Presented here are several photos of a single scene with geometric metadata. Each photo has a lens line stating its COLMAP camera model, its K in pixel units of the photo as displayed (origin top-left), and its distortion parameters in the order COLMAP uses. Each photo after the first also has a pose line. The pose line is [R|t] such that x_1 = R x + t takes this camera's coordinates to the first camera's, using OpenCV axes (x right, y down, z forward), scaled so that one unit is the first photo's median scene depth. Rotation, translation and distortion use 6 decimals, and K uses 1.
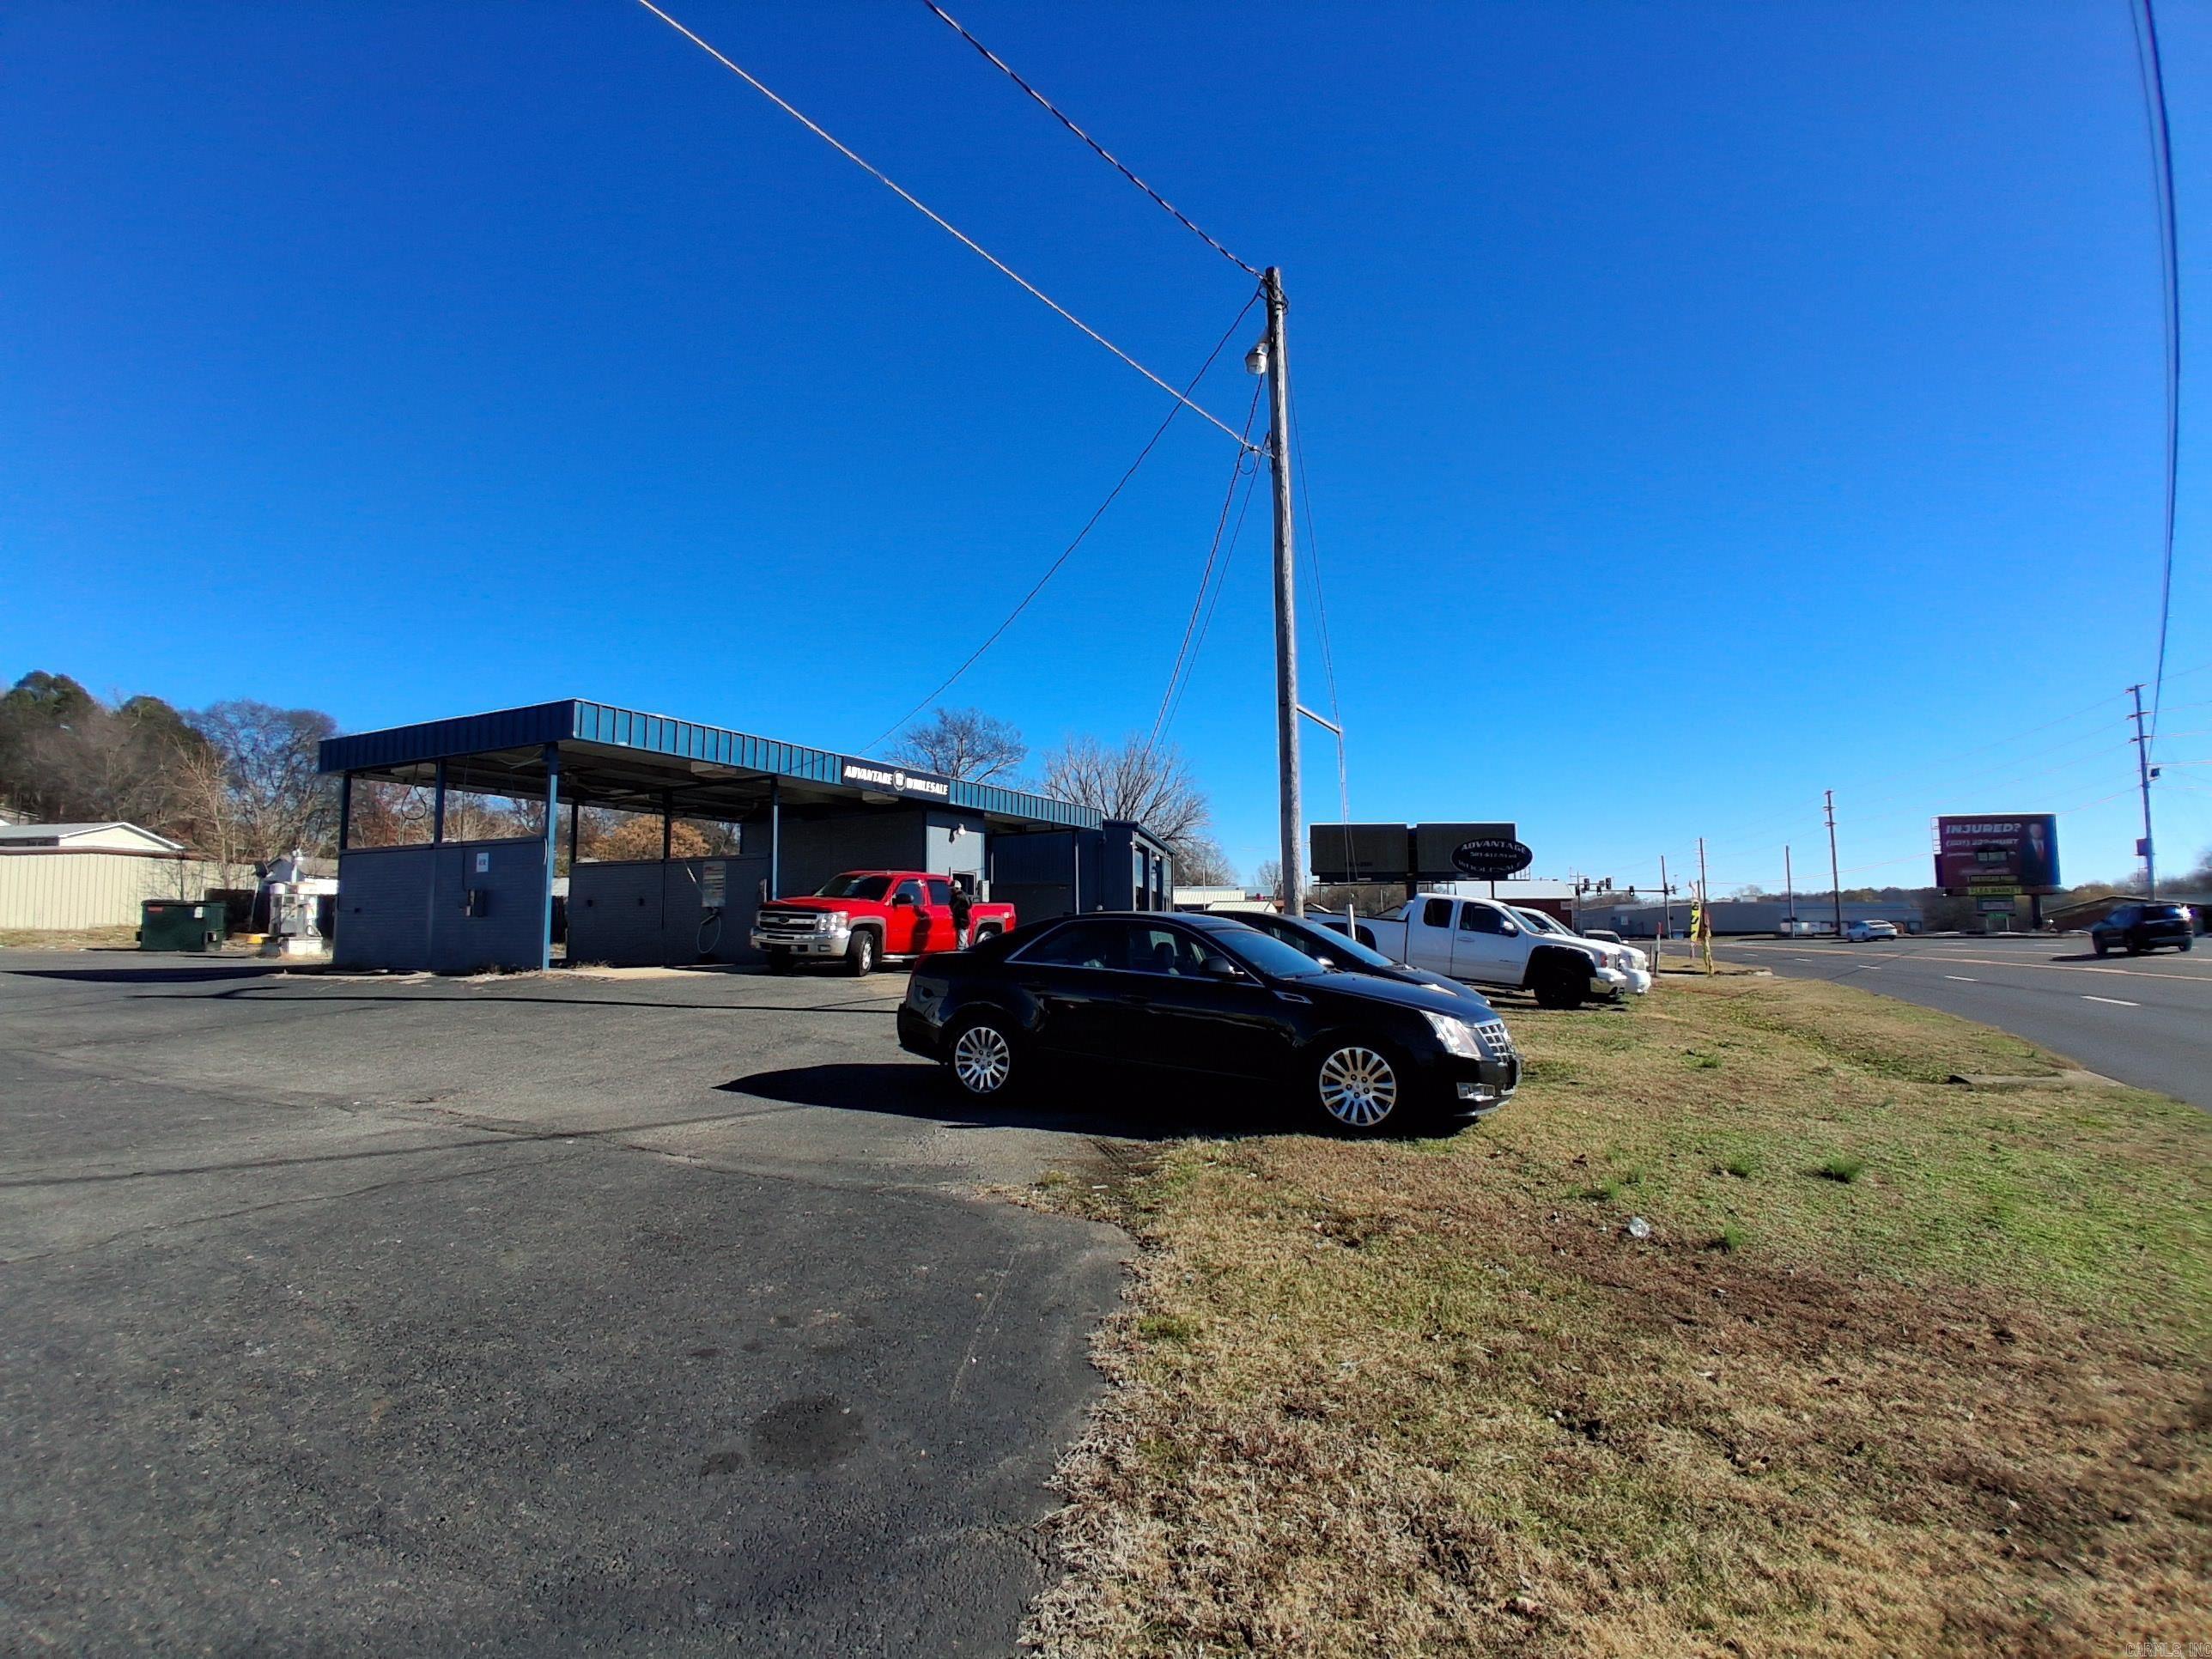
lens RADIAL K [[1092.5, 0, 1107.7], [0, 1092.5, 838.7], [0, 0, 1]] dist [0.005907, -0.048365]
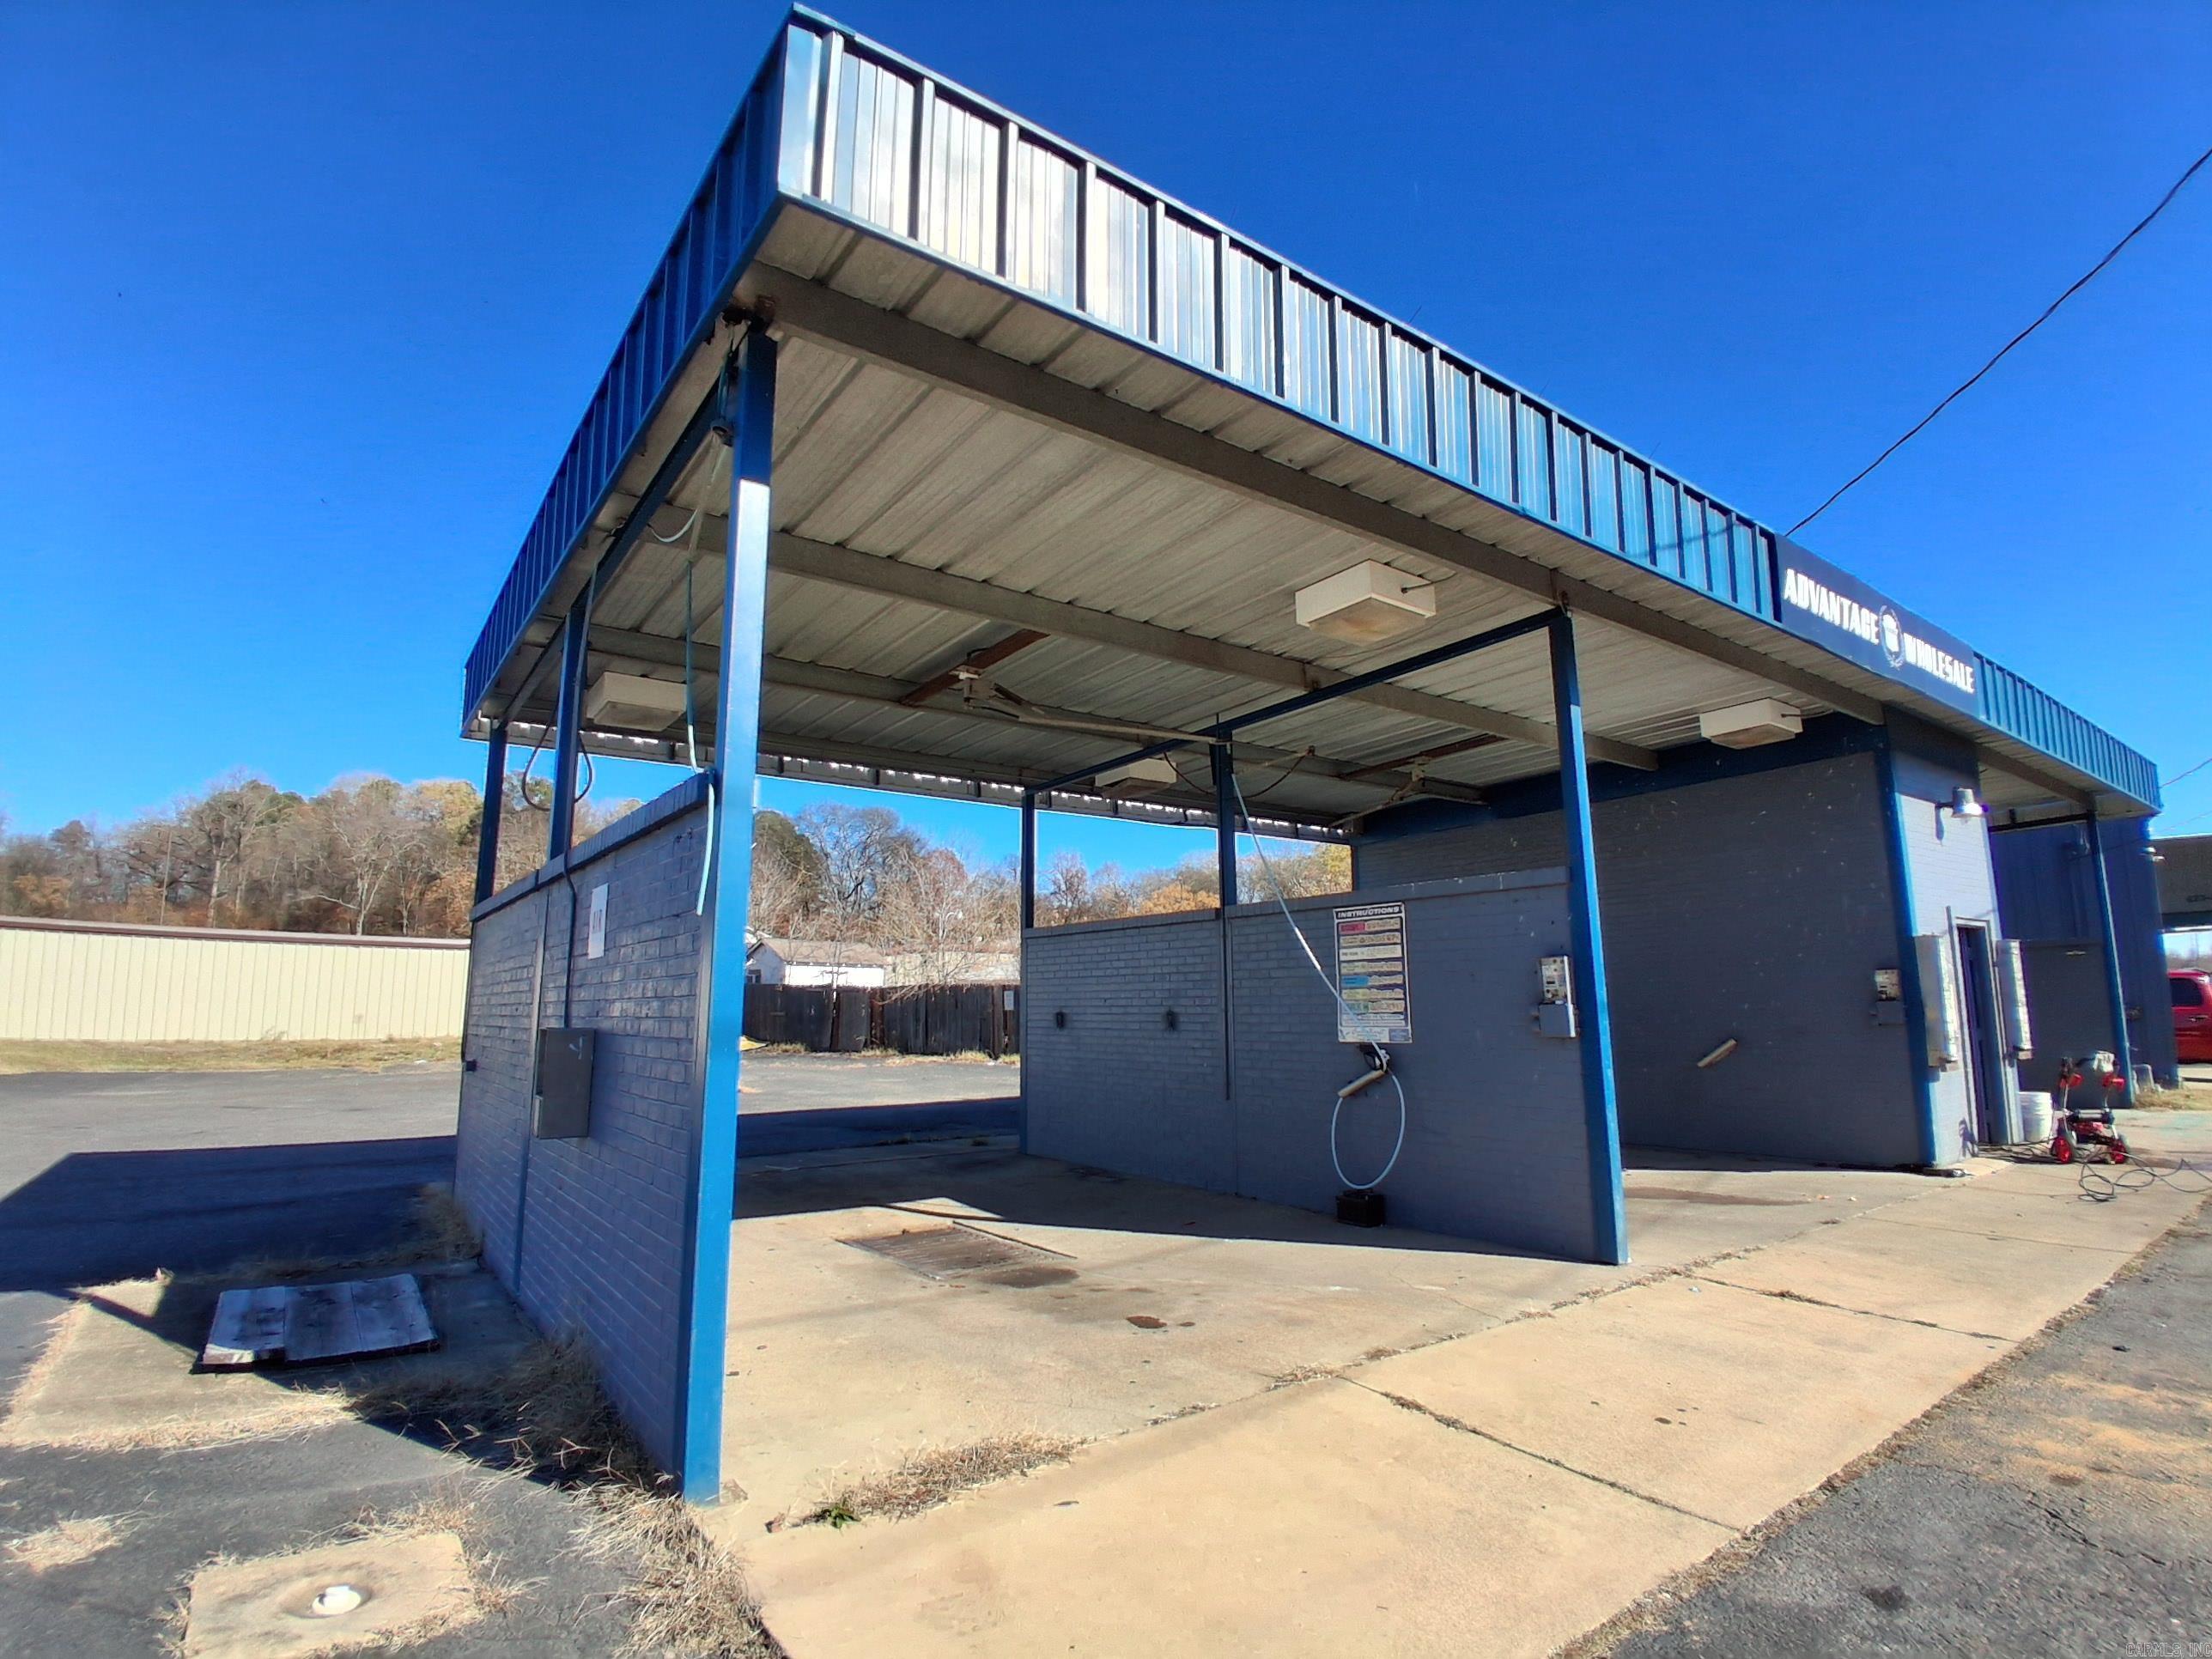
lens RADIAL K [[1092.5, 0, 1107.7], [0, 1092.5, 838.7], [0, 0, 1]] dist [0.005907, -0.048365]
pose [[0.896220, -0.070473, -0.437976, -0.257387], [0.042762, 0.996427, -0.072828, 0.019274], [0.441544, 0.046541, 0.896032, 0.602110]]
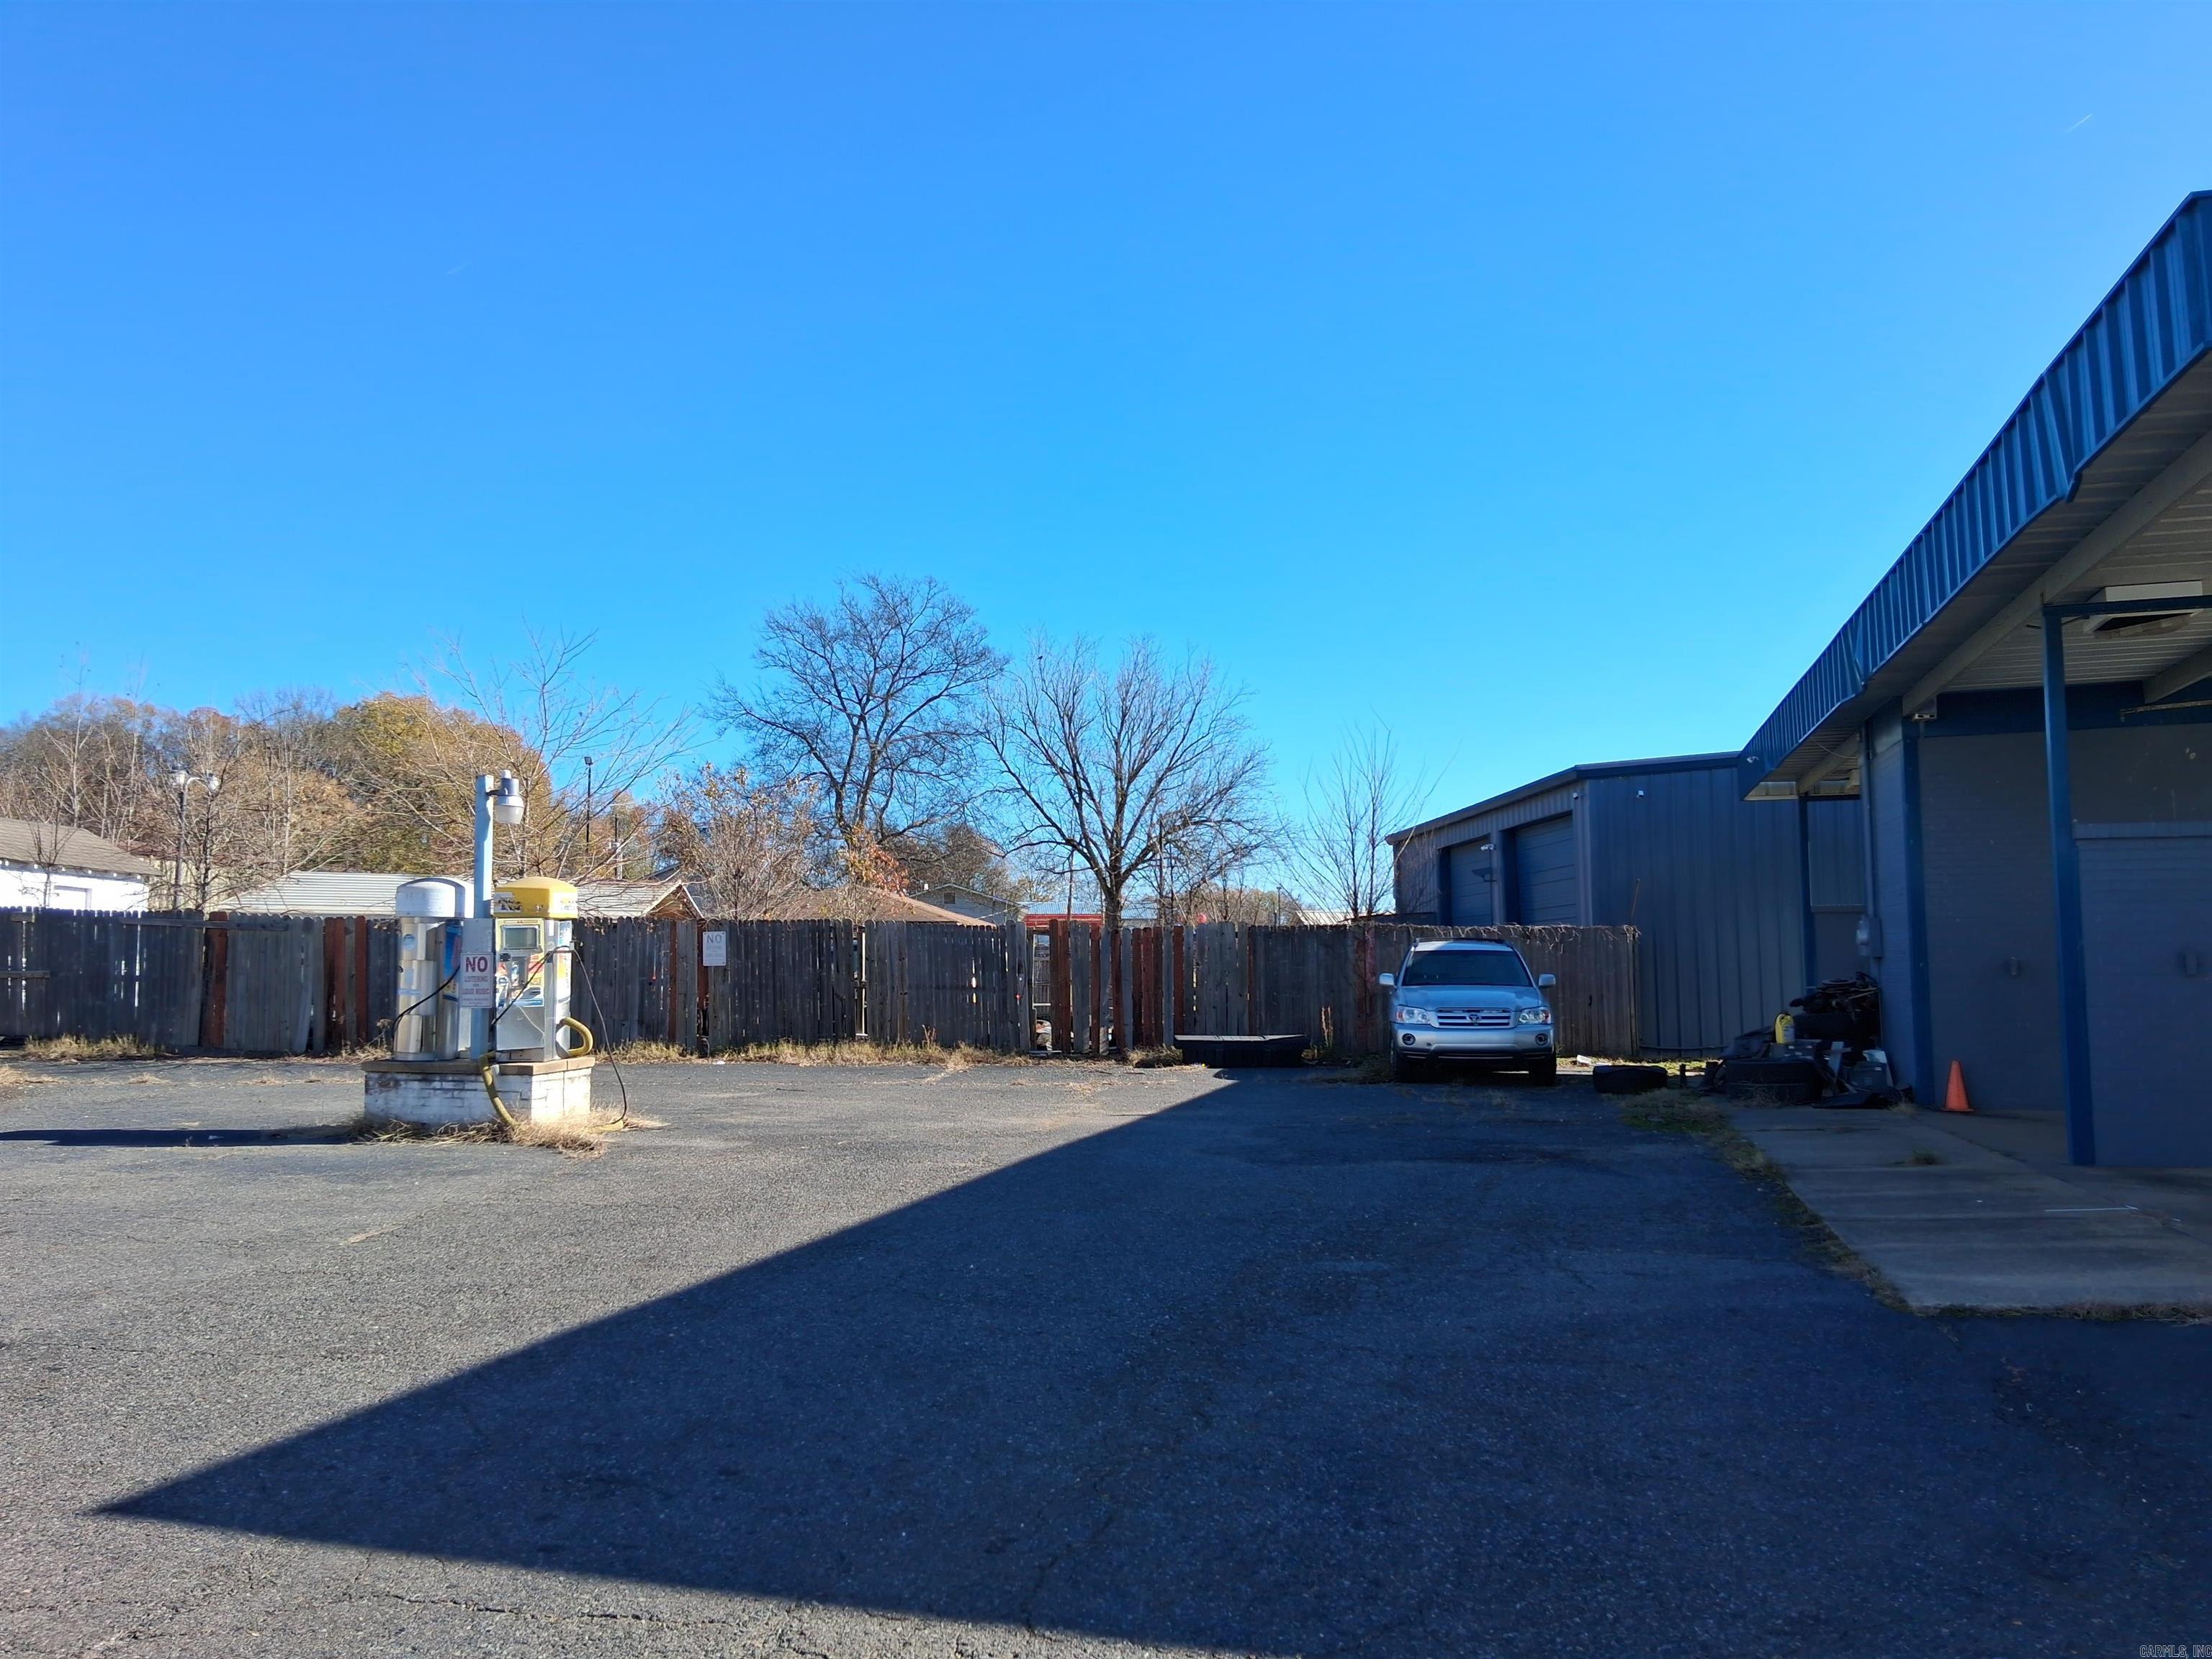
lens RADIAL K [[1644.0, 0, 1119.4], [0, 1644.0, 843.0], [0, 0, 1]] dist [0.131732, -0.218863]
pose [[0.974778, 0.016547, 0.222562, -0.835603], [-0.018596, 0.999802, 0.007114, 0.028949], [-0.222401, -0.011073, 0.974892, 0.615102]]
